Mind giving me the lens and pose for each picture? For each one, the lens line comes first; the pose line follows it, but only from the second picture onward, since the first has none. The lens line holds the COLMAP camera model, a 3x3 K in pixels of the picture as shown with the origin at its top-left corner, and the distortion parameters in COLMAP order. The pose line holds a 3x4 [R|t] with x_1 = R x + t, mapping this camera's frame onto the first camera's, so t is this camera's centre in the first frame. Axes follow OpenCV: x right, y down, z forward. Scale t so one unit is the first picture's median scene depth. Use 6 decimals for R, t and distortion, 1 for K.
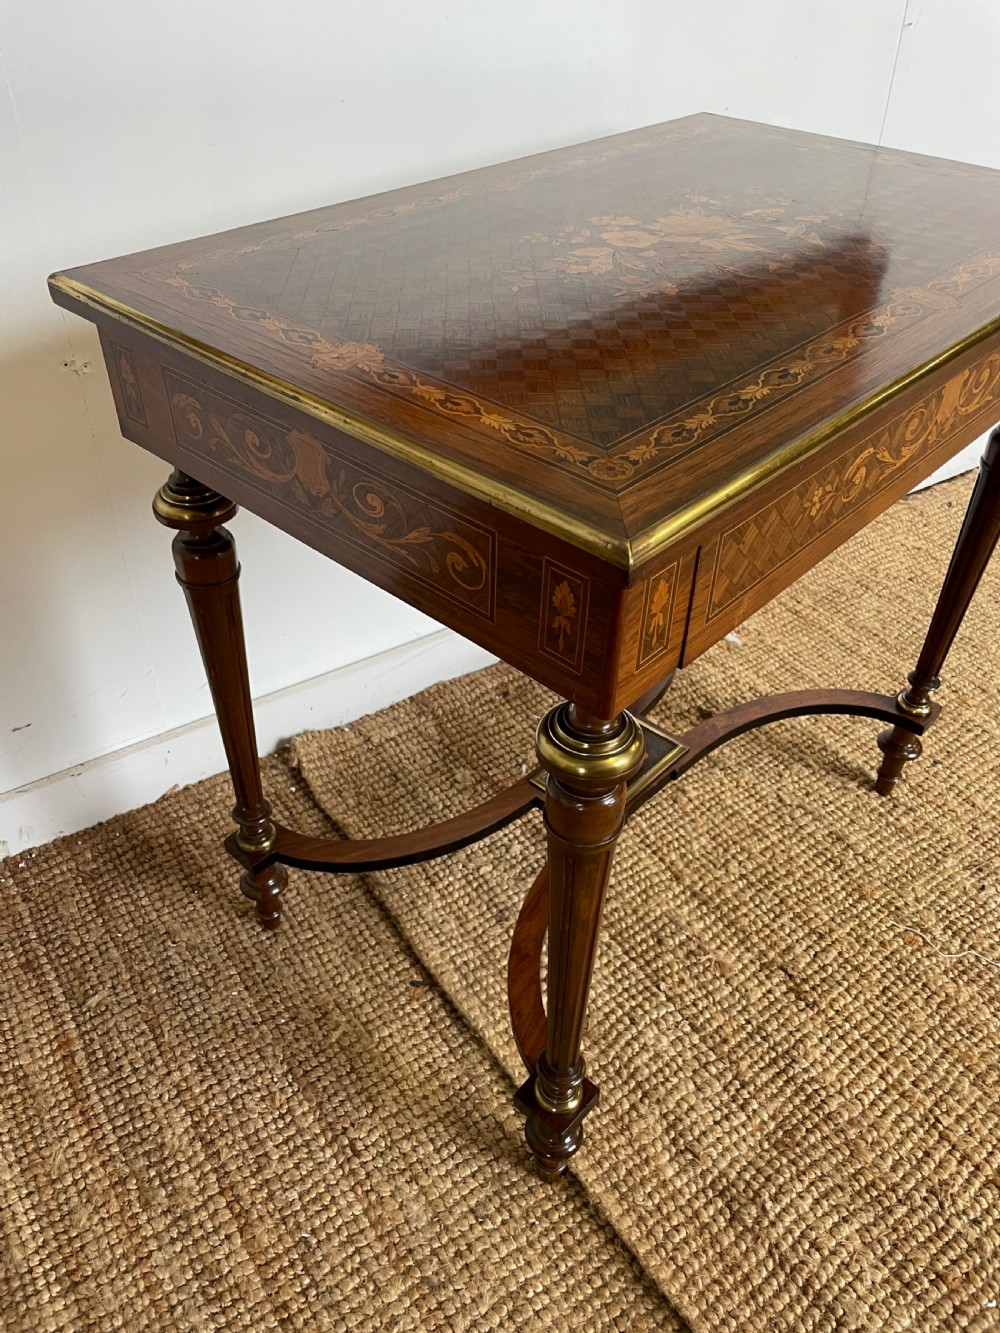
lens RADIAL K [[1021.8, 0, 506.2], [0, 1021.8, 653.8], [0, 0, 1]] dist [0.078980, -0.115300]
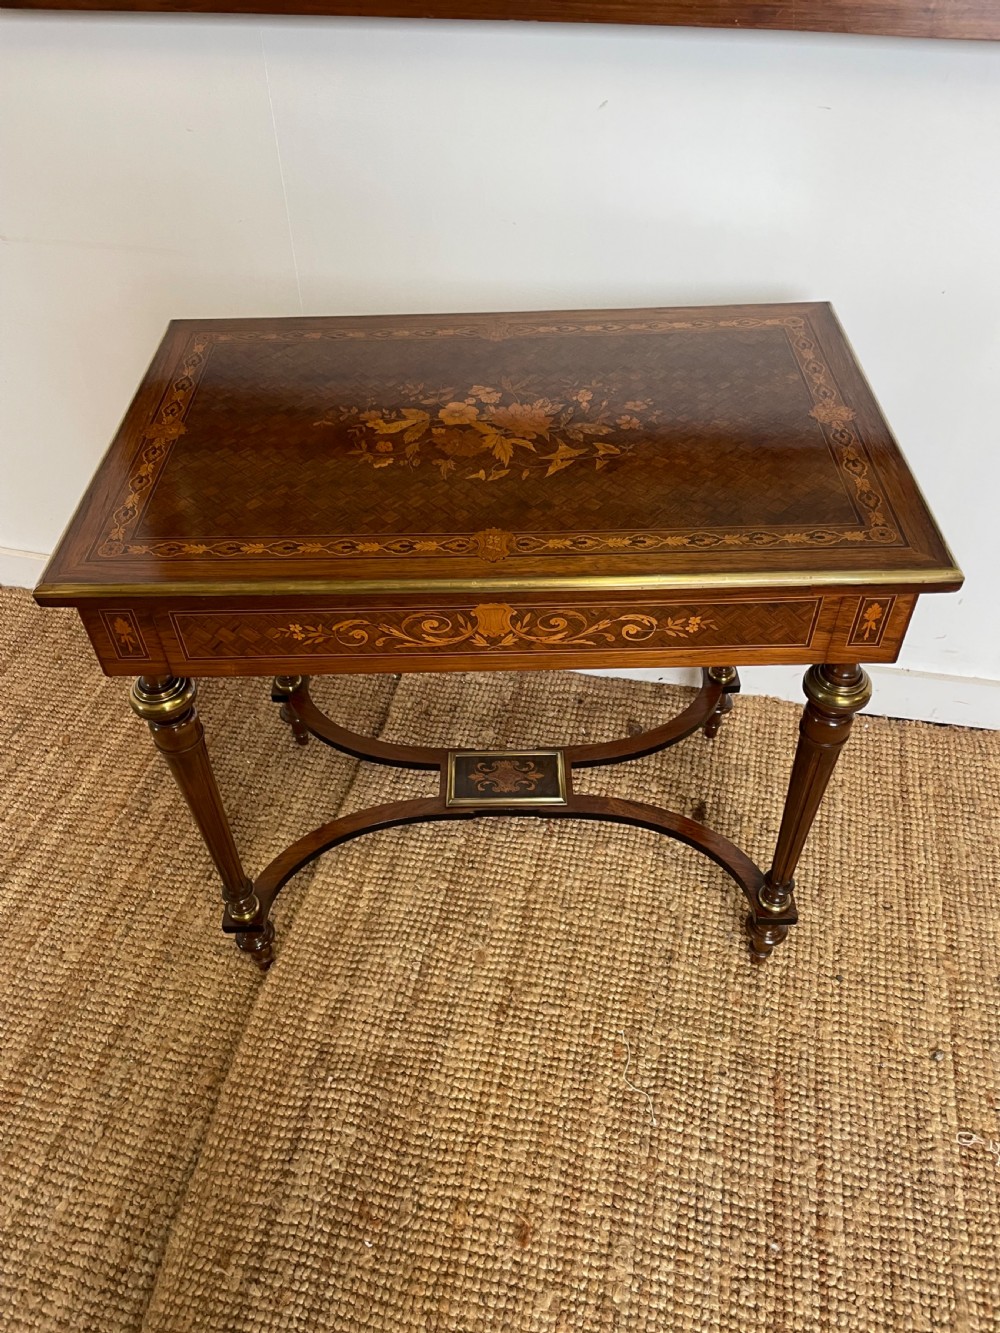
lens RADIAL K [[1021.8, 0, 488.4], [0, 1021.8, 664.7], [0, 0, 1]] dist [0.078980, -0.115300]
pose [[0.671365, 0.489849, -0.556163, 0.800124], [-0.422996, 0.869459, 0.255175, -0.360479], [0.608559, 0.063939, 0.790929, -0.014938]]
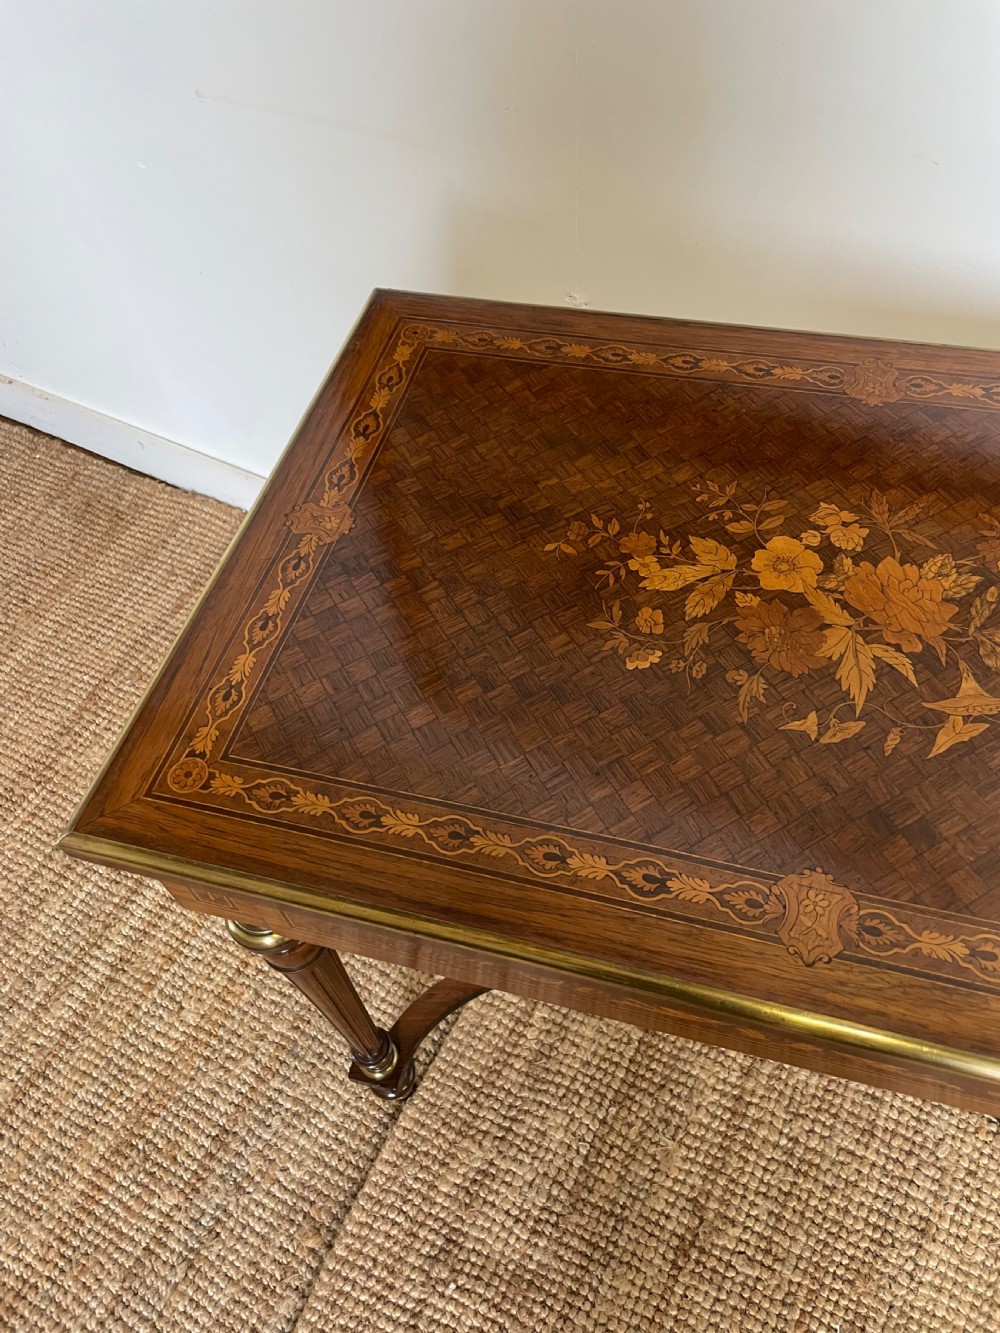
lens RADIAL K [[1021.8, 0, 506.0], [0, 1021.8, 653.0], [0, 0, 1]] dist [0.078980, -0.115300]
pose [[0.456048, 0.688012, -0.564500, 0.391141], [-0.479709, 0.724306, 0.495237, -0.486392], [0.749600, 0.044944, 0.660364, 0.239261]]
